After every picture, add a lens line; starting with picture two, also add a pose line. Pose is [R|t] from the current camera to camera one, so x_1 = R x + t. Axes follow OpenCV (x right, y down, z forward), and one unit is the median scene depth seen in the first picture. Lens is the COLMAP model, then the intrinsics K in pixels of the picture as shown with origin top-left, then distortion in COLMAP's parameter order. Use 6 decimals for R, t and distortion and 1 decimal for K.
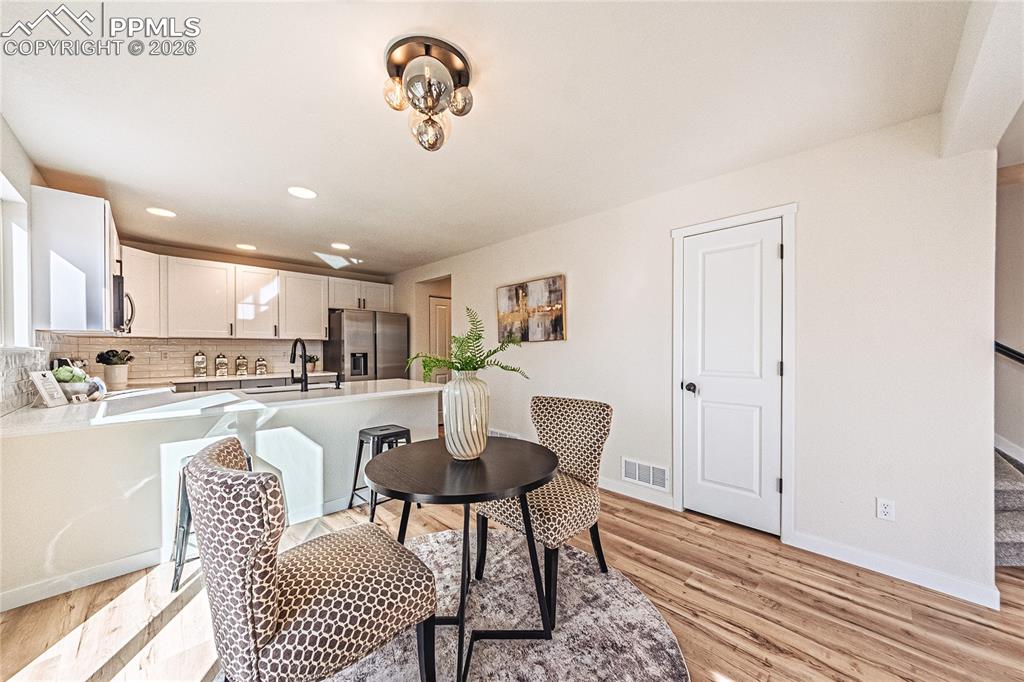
lens RADIAL K [[368.0, 0, 517.5], [0, 368.0, 349.6], [0, 0, 1]] dist [-0.002161, 0.001083]
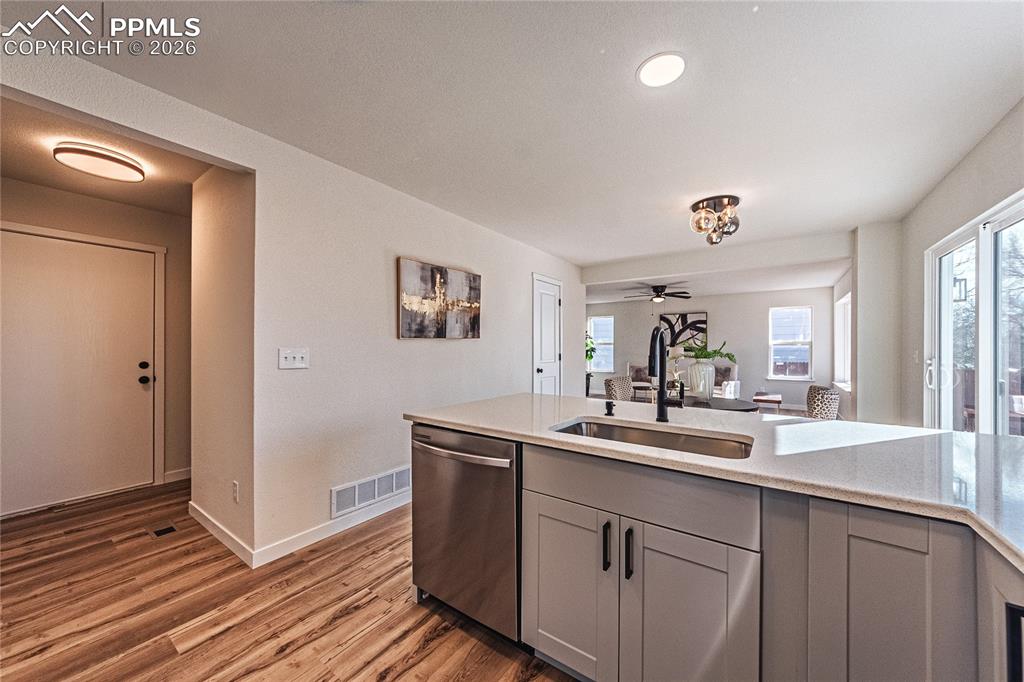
lens RADIAL K [[368.0, 0, 516.5], [0, 368.0, 343.8], [0, 0, 1]] dist [-0.002161, 0.001083]
pose [[-0.164320, 0.010599, 0.986350, -0.851749], [-0.000617, 0.999941, -0.010848, -0.001111], [-0.986407, -0.002391, -0.164304, 1.013524]]
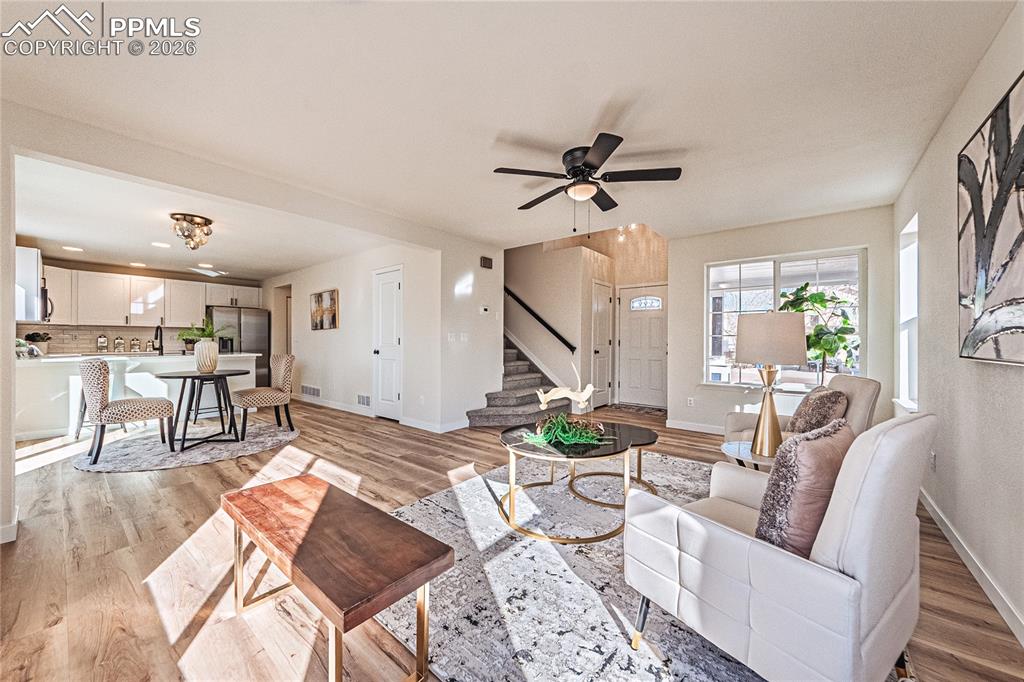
lens RADIAL K [[368.0, 0, 513.7], [0, 368.0, 337.9], [0, 0, 1]] dist [-0.002161, 0.001083]
pose [[0.994550, 0.003445, 0.104206, 0.728455], [-0.002357, 0.999941, -0.010562, 0.034439], [-0.104236, 0.010259, 0.994500, -0.741688]]
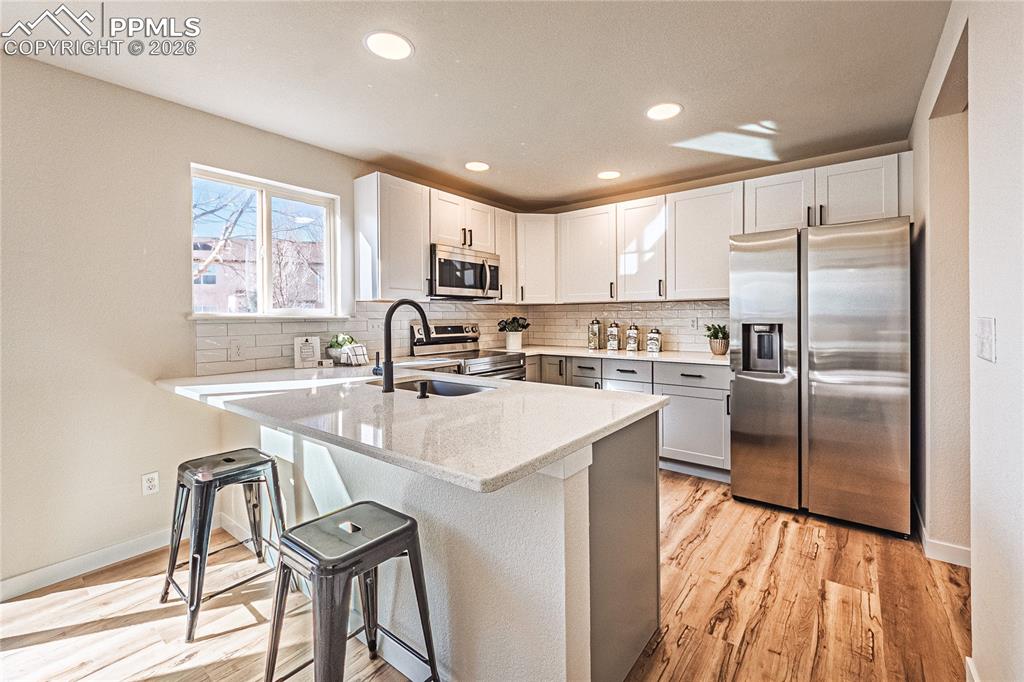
lens RADIAL K [[433.1, 0, 543.1], [0, 433.1, 313.0], [0, 0, 1]] dist [-0.001024, -0.000920]
pose [[0.147479, -0.006266, -0.989045, 0.096537], [0.003776, 0.999976, -0.005772, -0.003417], [0.989058, -0.002883, 0.147499, 0.875498]]
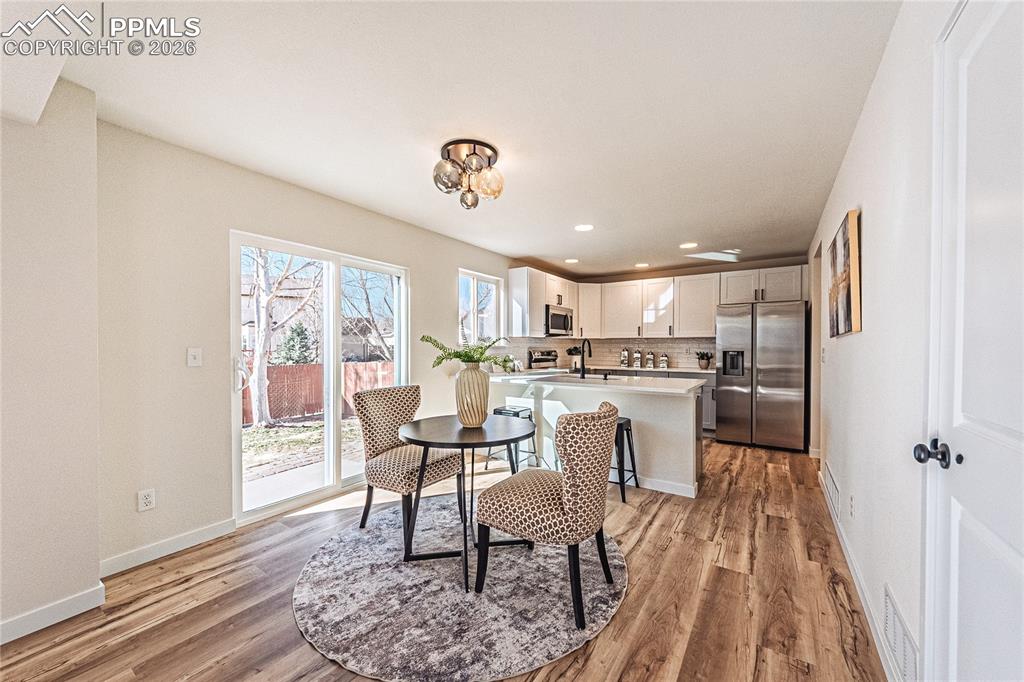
lens RADIAL K [[388.4, 0, 517.7], [0, 388.4, 344.8], [0, 0, 1]] dist [-0.001083, -0.000589]
pose [[0.194885, -0.001357, -0.980825, 0.565180], [-0.005991, 0.999979, -0.002574, -0.001411], [0.980808, 0.006378, 0.194873, 0.384334]]
